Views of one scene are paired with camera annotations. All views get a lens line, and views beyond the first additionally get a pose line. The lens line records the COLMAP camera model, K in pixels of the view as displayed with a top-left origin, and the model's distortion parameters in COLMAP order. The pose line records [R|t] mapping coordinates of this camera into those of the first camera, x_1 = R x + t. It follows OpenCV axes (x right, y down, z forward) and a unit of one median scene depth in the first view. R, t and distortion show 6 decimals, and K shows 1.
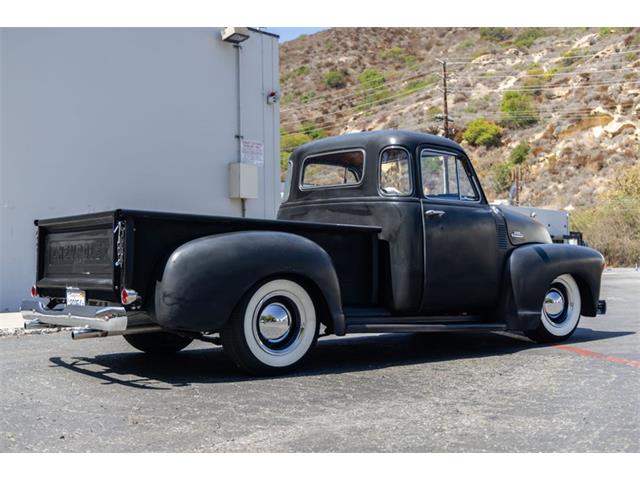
lens RADIAL K [[885.3, 0, 324.1], [0, 885.3, 239.2], [0, 0, 1]] dist [0.011690, 0.007405]
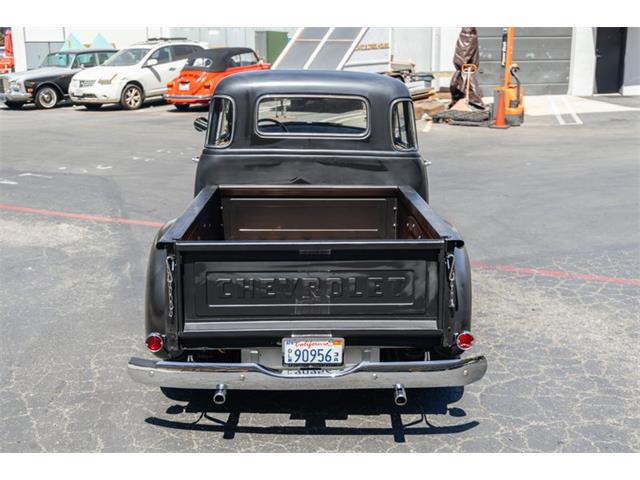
lens RADIAL K [[837.0, 0, 328.3], [0, 837.0, 241.7], [0, 0, 1]] dist [0.003111, 0.018731]
pose [[0.591125, -0.178059, 0.786681, -0.310940], [-0.027277, 0.970358, 0.240129, -0.073771], [-0.806119, -0.163405, 0.568746, 0.225581]]
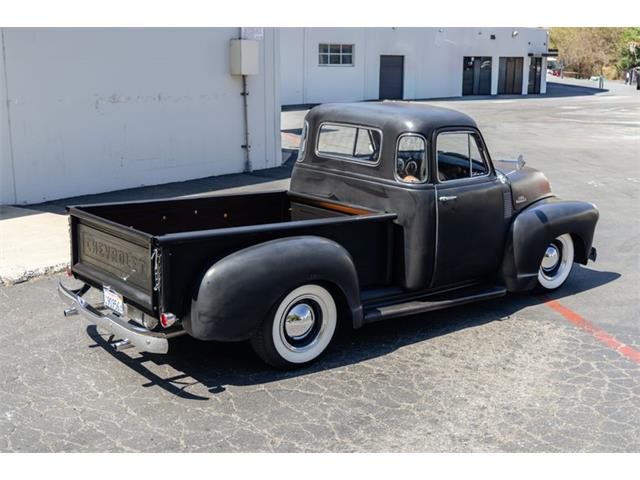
lens RADIAL K [[837.0, 0, 328.3], [0, 837.0, 241.7], [0, 0, 1]] dist [0.003111, 0.018731]
pose [[0.999588, 0.009864, 0.026941, -0.018493], [-0.016064, 0.970474, 0.240672, -0.093202], [-0.023772, -0.241005, 0.970233, 0.011806]]
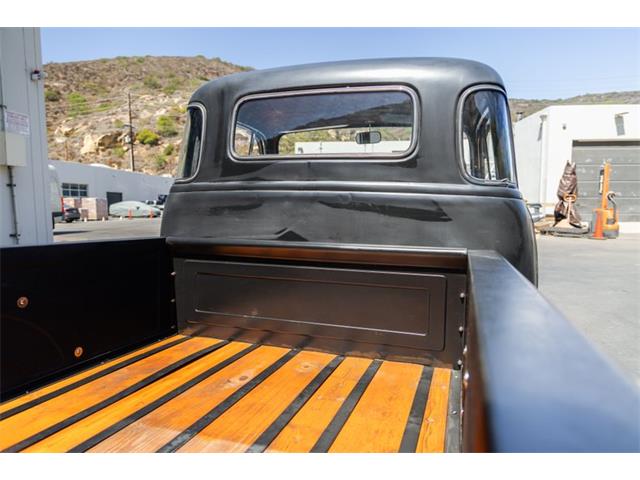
lens RADIAL K [[420.1, 0, 324.4], [0, 420.1, 241.9], [0, 0, 1]] dist [-0.003004, -0.000044]
pose [[0.832991, -0.036719, 0.552066, -0.058670], [-0.024870, 0.994302, 0.103658, -0.016604], [-0.552727, -0.100076, 0.827332, 0.365754]]
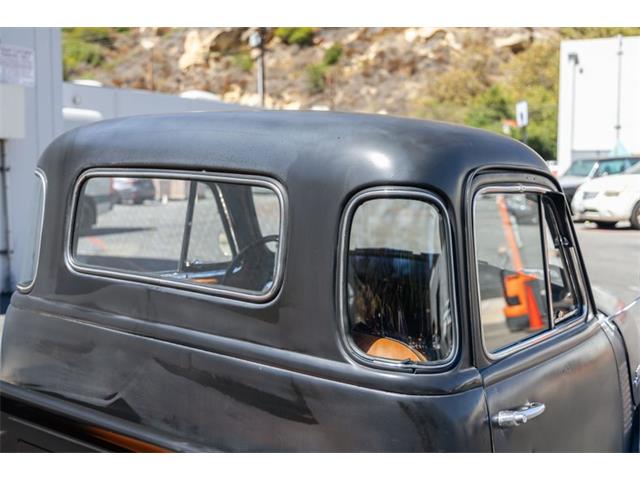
lens RADIAL K [[885.3, 0, 324.1], [0, 885.3, 239.2], [0, 0, 1]] dist [0.011690, 0.007405]
pose [[0.976042, -0.003529, 0.217552, -0.002417], [-0.021846, 0.993227, 0.114122, -0.052113], [-0.216481, -0.116140, 0.969354, 0.315577]]
